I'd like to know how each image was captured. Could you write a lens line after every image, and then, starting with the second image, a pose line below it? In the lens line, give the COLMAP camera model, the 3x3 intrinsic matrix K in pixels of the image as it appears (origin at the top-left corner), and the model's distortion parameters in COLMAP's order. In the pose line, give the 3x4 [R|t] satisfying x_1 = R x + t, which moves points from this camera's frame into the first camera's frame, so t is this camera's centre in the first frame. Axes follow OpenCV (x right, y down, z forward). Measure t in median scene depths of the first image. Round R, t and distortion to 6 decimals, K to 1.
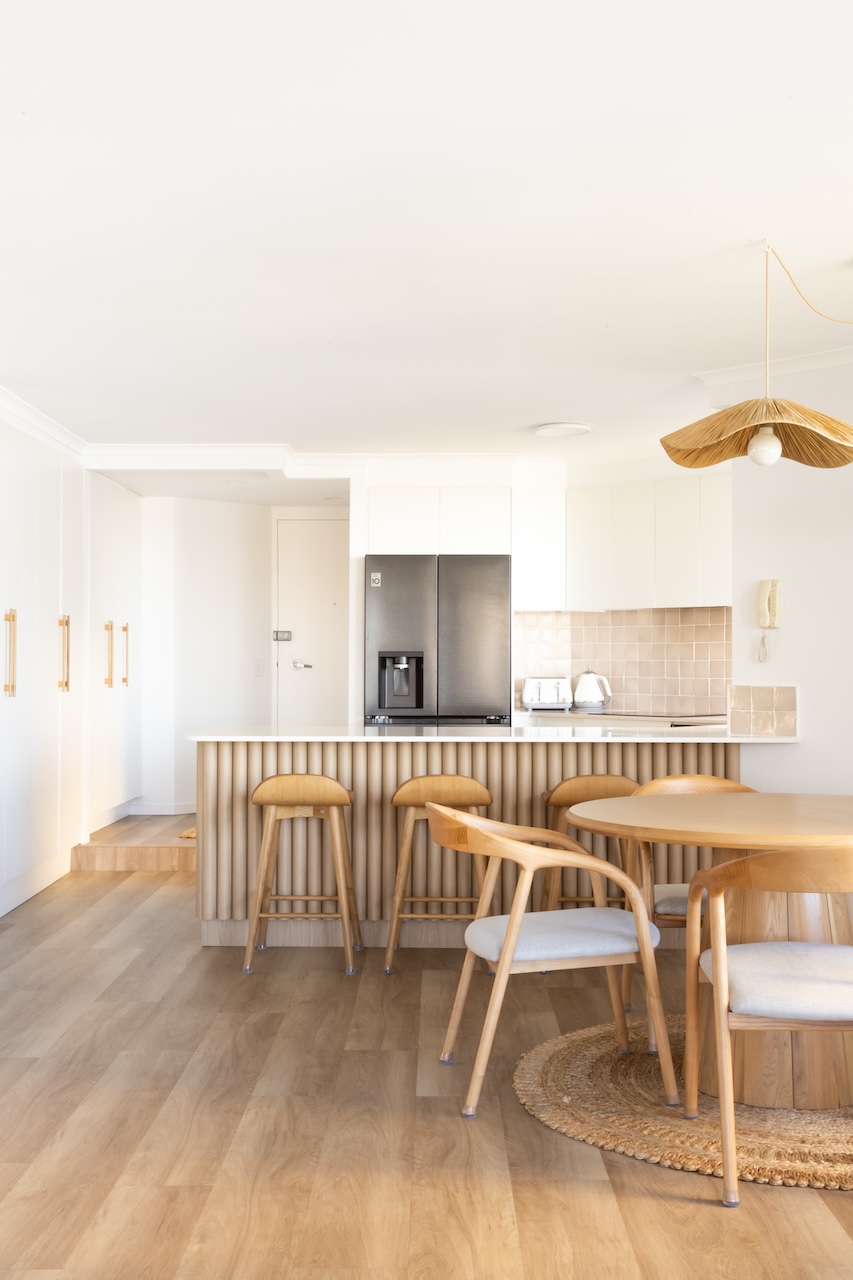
lens RADIAL K [[1398.2, 0, 426.5], [0, 1398.2, 640.0], [0, 0, 1]] dist [-0.012987, 0.142412]
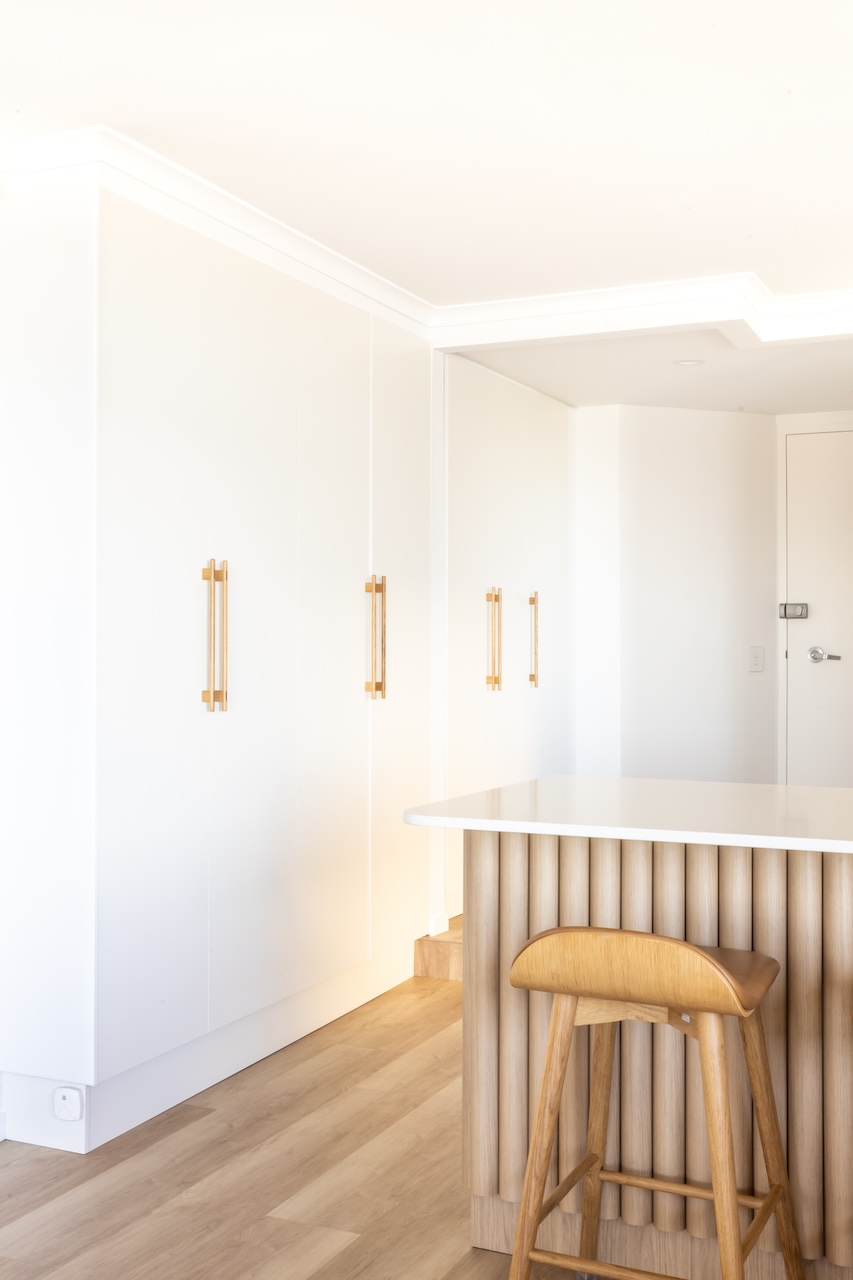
lens RADIAL K [[1398.2, 0, 426.5], [0, 1398.2, 640.0], [0, 0, 1]] dist [-0.012987, 0.142412]
pose [[0.907107, -0.000863, -0.420898, 0.030297], [0.004929, 0.999951, 0.008573, 0.007653], [0.420870, -0.009852, 0.907067, 0.607519]]
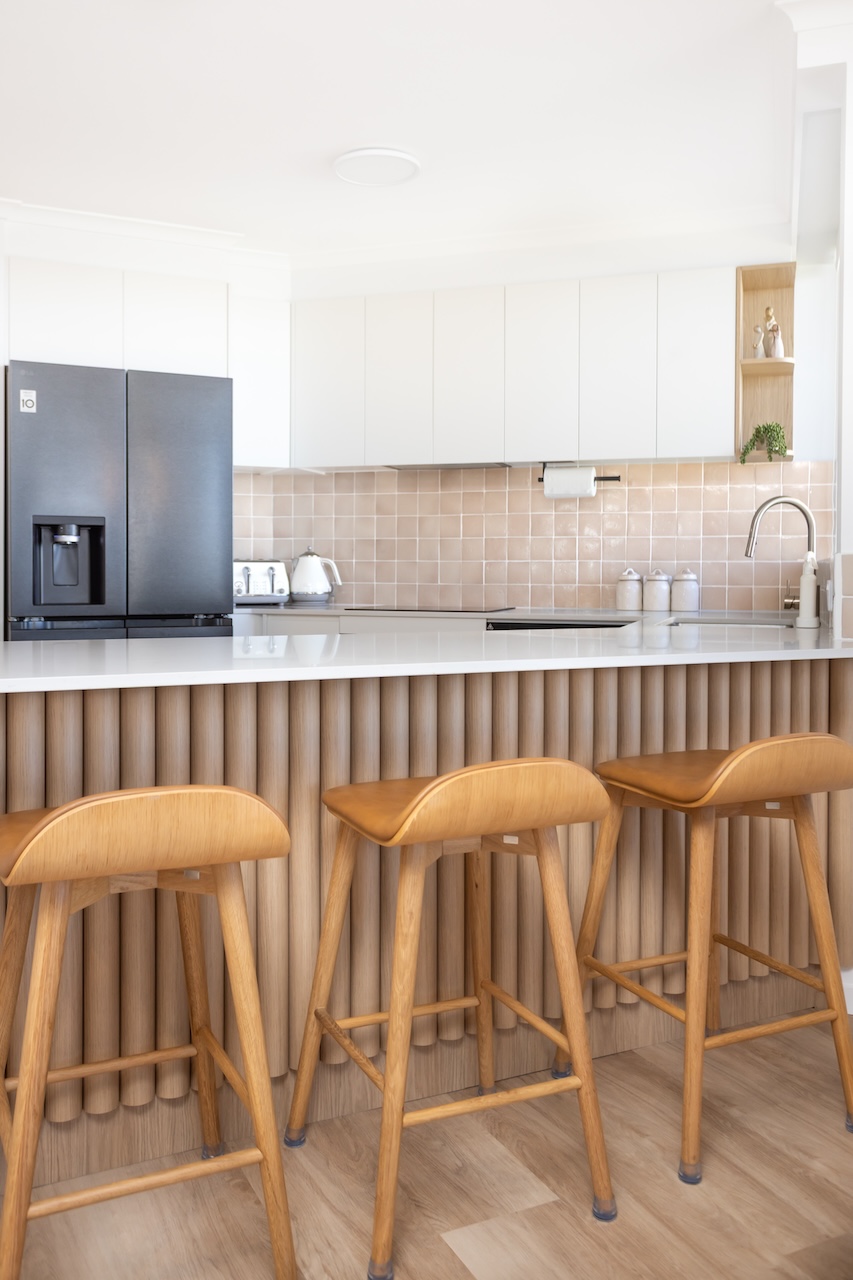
lens RADIAL K [[1074.4, 0, 393.7], [0, 1074.4, 591.3], [0, 0, 1]] dist [-0.002383, 0.001046]
pose [[0.895277, -0.006690, 0.445460, -0.156423], [-0.008897, 0.999419, 0.032891, 0.037599], [-0.445421, -0.033410, 0.894698, 0.735491]]
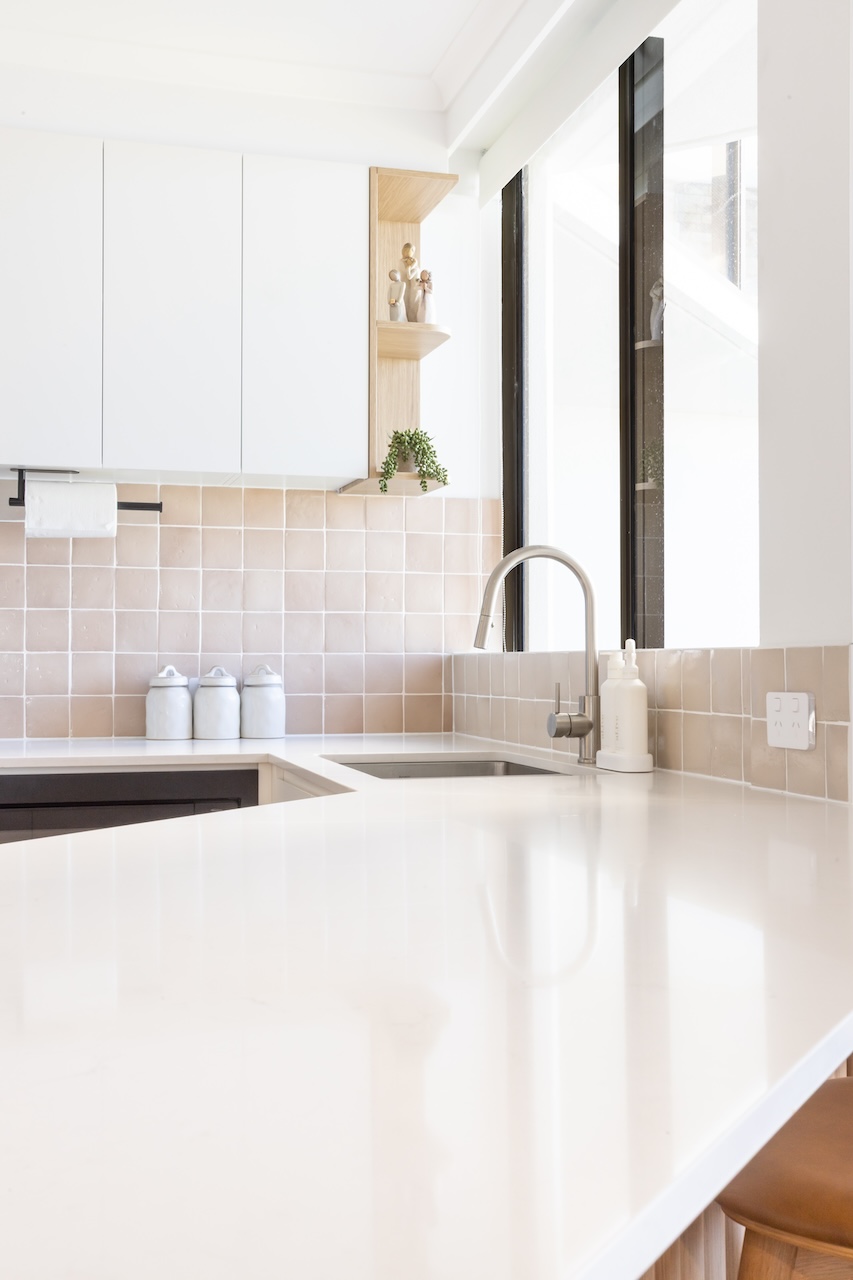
lens RADIAL K [[1398.2, 0, 426.5], [0, 1398.2, 640.0], [0, 0, 1]] dist [-0.012987, 0.142412]
pose [[0.478297, 0.012411, 0.878110, -0.111188], [-0.010938, 0.999907, -0.008174, 0.037995], [-0.878130, -0.005695, 0.478388, 1.003417]]
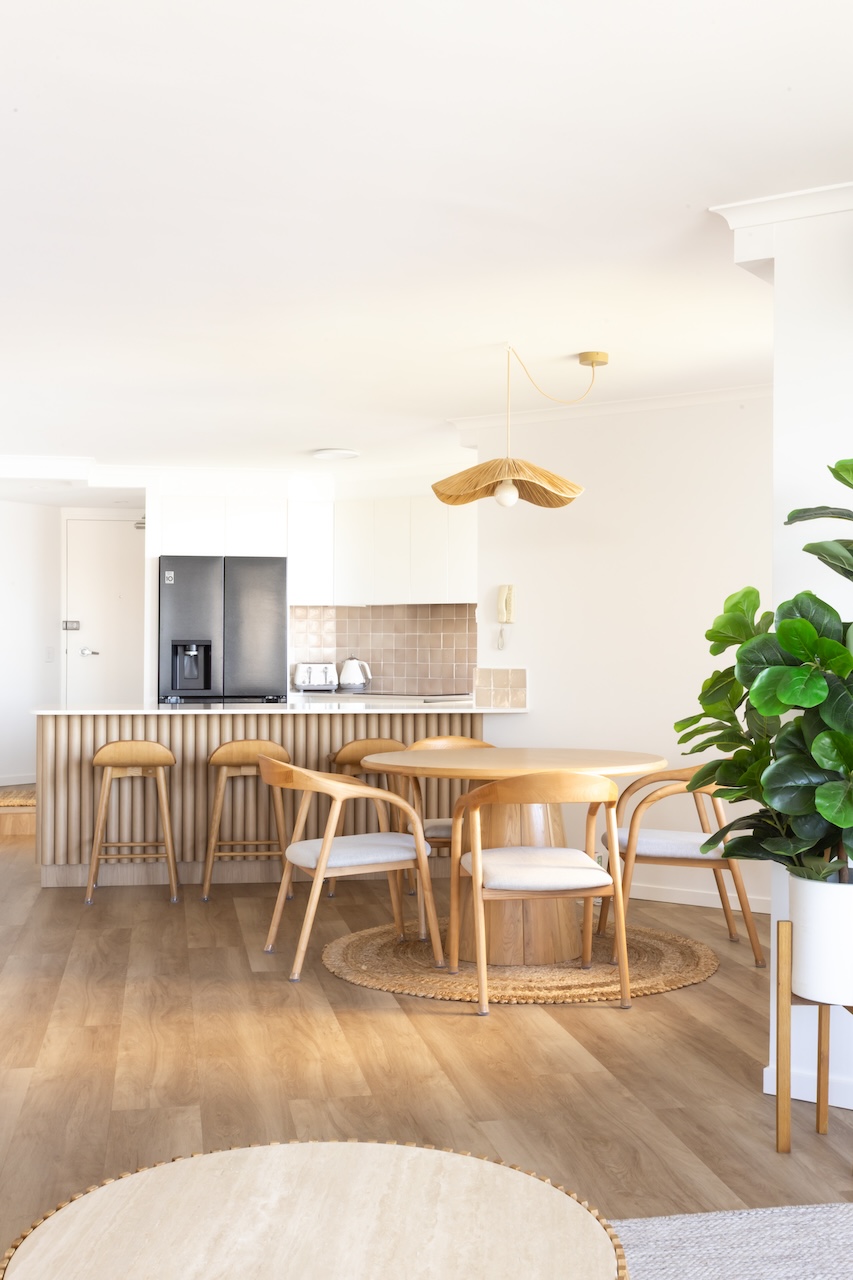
lens RADIAL K [[1416.0, 0, 426.5], [0, 1416.0, 640.0], [0, 0, 1]] dist [0.013378, 0.016291]
pose [[0.981680, 0.003414, 0.190508, -0.075326], [-0.004988, 0.999957, 0.007781, -0.002851], [-0.190474, -0.008589, 0.981655, -0.266298]]
